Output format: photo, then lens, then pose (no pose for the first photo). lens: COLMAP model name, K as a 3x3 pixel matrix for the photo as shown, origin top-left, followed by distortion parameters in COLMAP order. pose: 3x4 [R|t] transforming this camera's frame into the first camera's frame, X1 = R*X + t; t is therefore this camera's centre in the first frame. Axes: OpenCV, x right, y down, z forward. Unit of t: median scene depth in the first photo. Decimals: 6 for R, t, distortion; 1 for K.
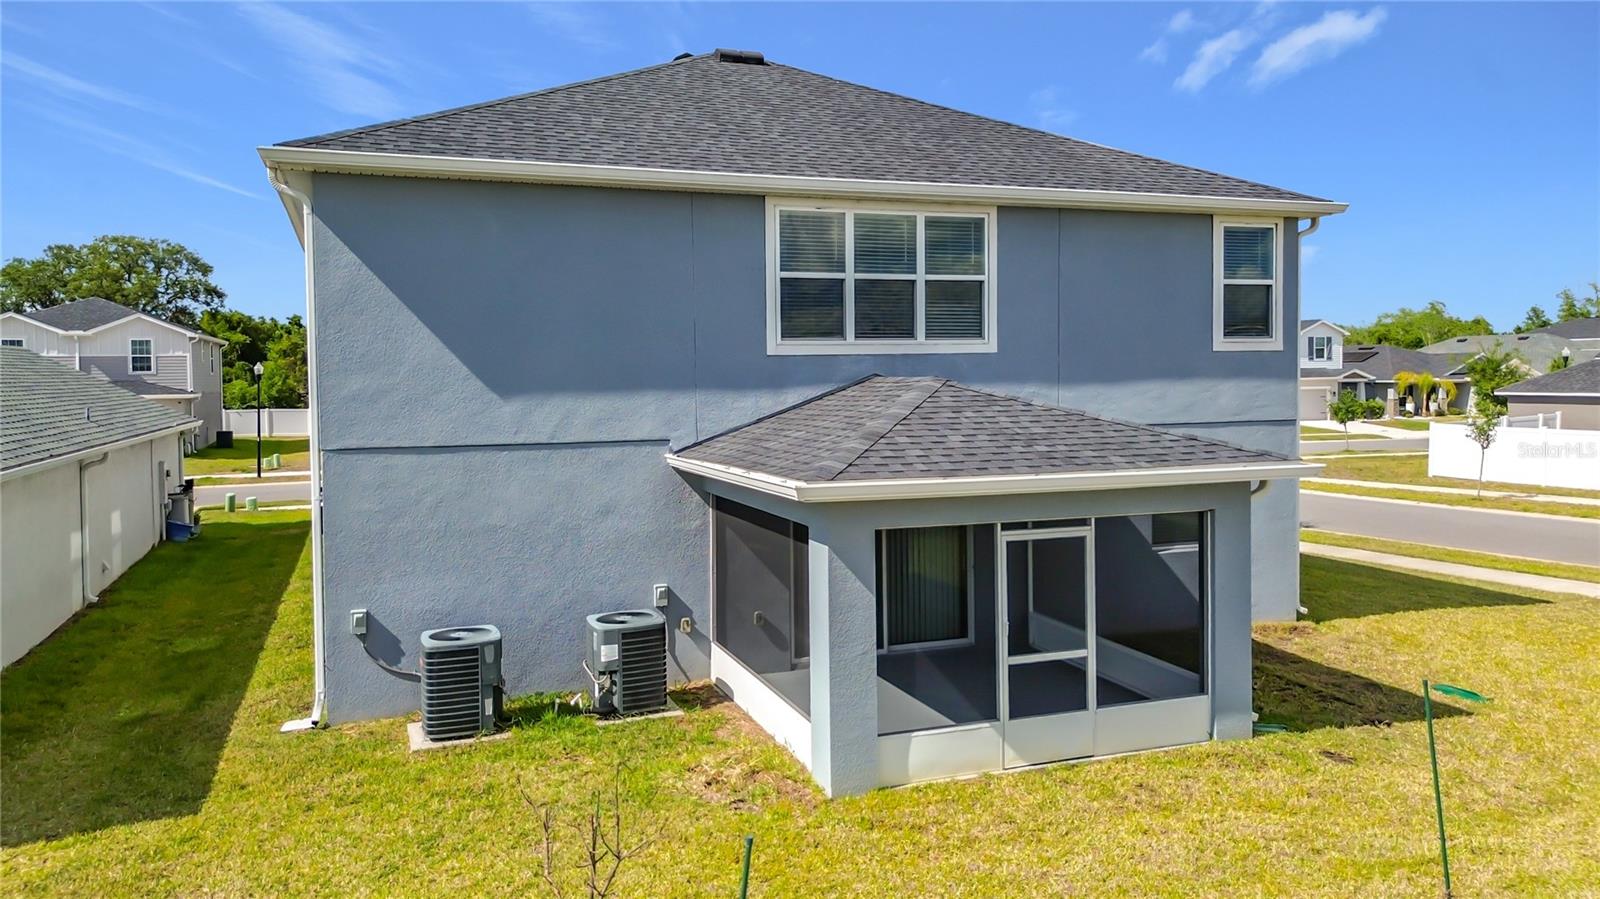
lens RADIAL K [[1139.5, 0, 800.0], [0, 1139.5, 449.5], [0, 0, 1]] dist [0.094342, -0.071033]
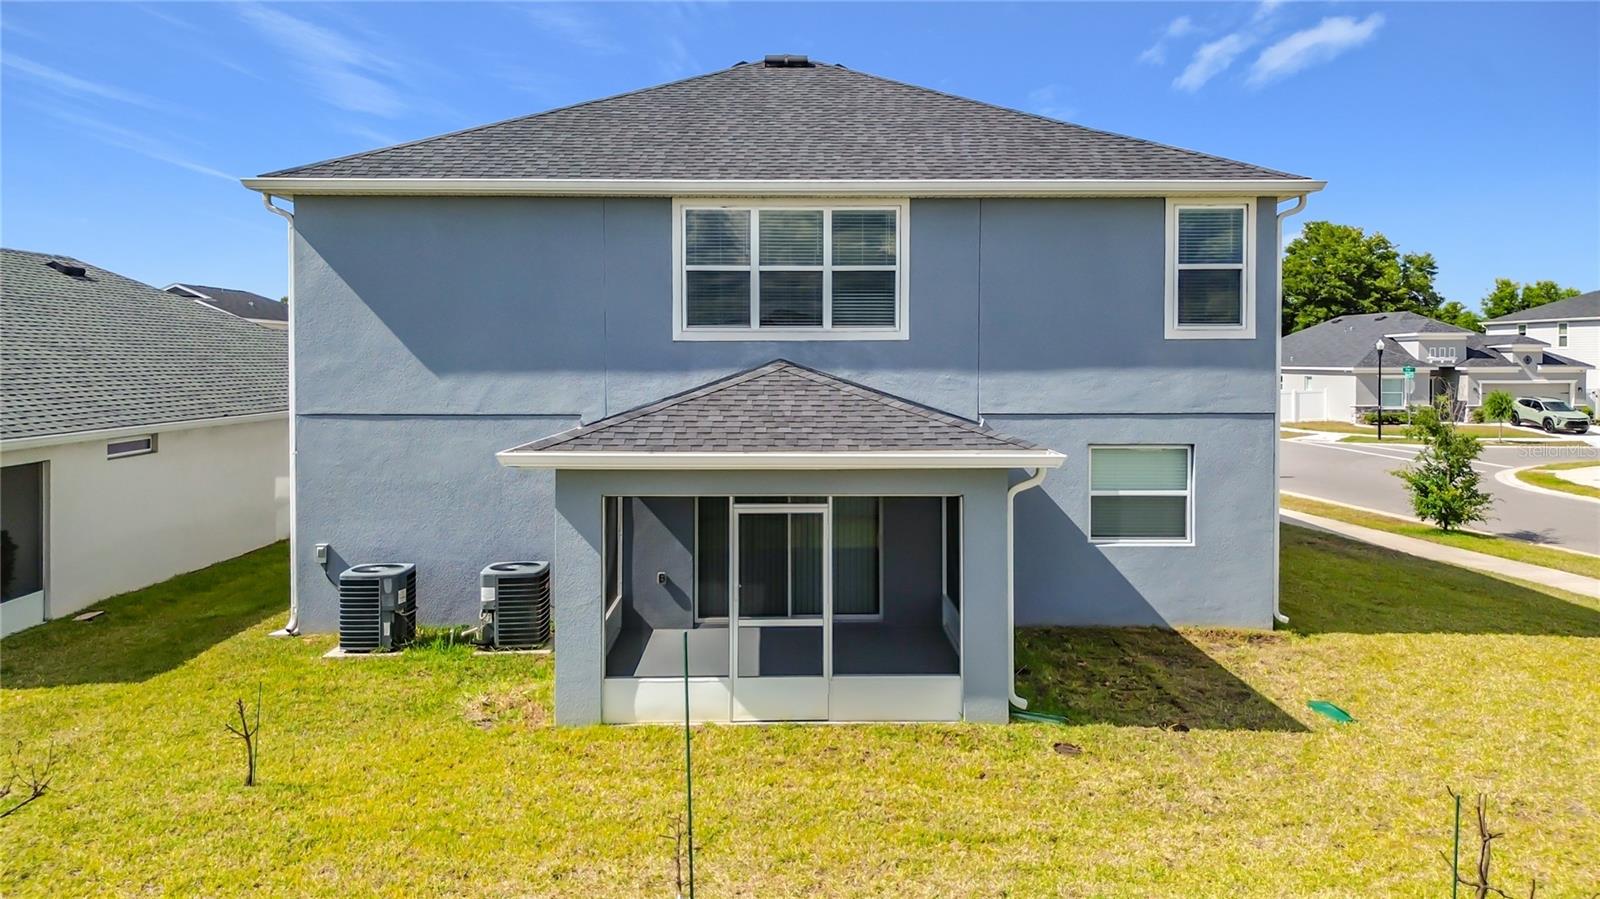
lens RADIAL K [[1162.0, 0, 806.0], [0, 1162.0, 421.6], [0, 0, 1]] dist [0.078141, -0.074032]
pose [[0.943297, 0.028882, -0.330692, 0.465612], [-0.031996, 0.999480, -0.003974, -0.004010], [0.330406, 0.014329, 0.943730, -0.022139]]
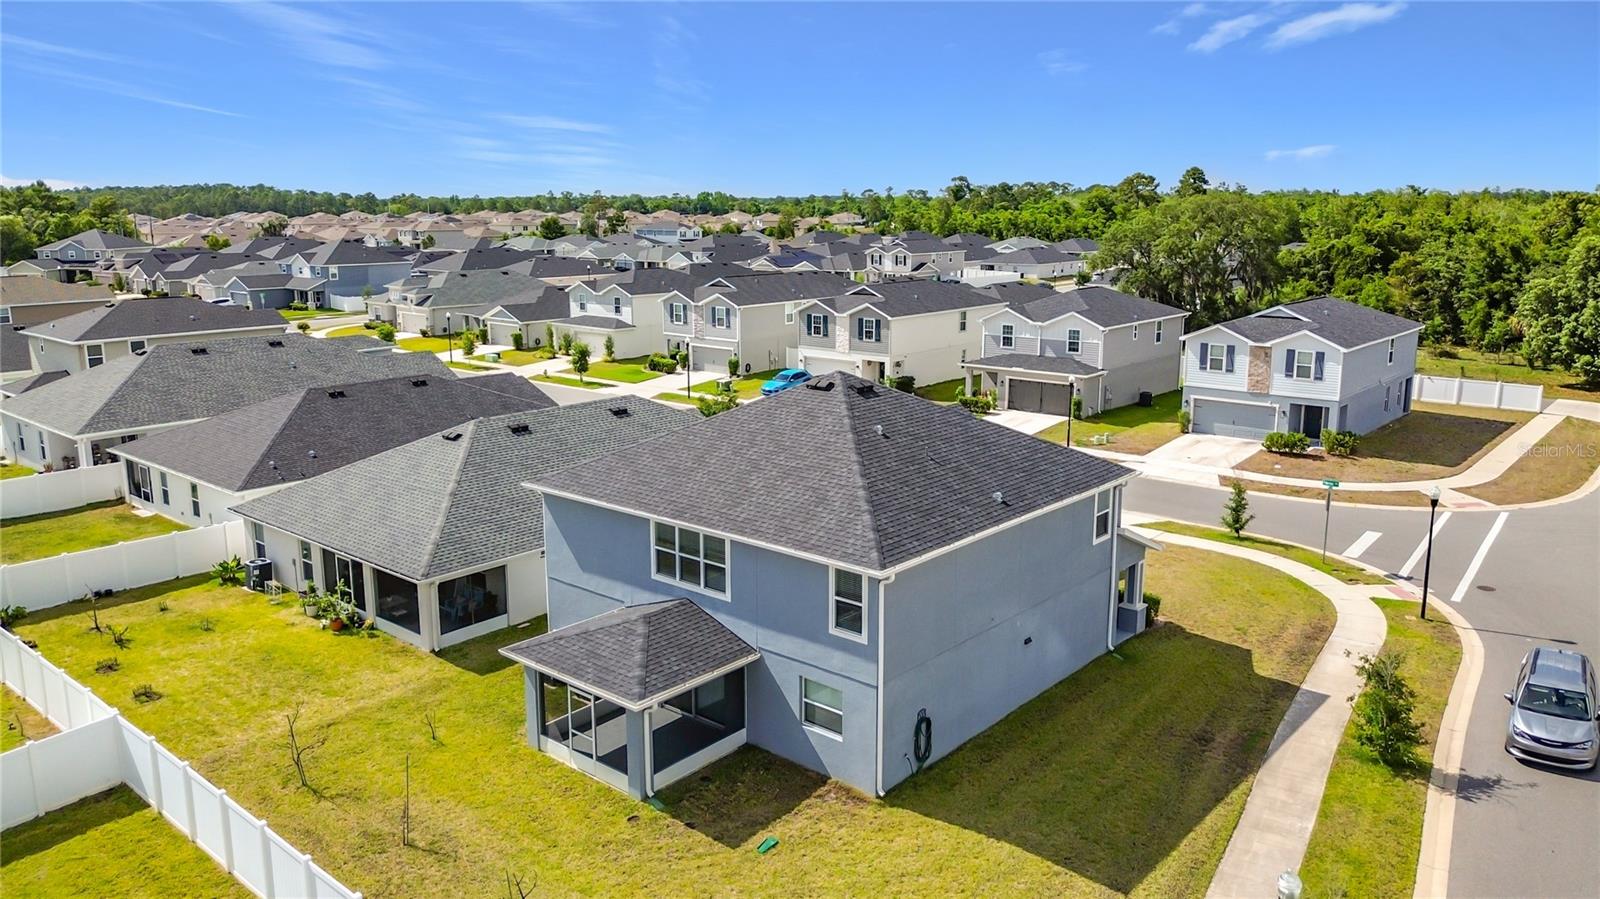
lens RADIAL K [[1166.2, 0, 799.5], [0, 1166.2, 420.3], [0, 0, 1]] dist [0.048094, -0.075269]
pose [[0.475800, 0.174742, -0.862020, 2.148509], [-0.063866, 0.984343, 0.164287, -0.823179], [0.877232, -0.023114, 0.479511, 0.108263]]
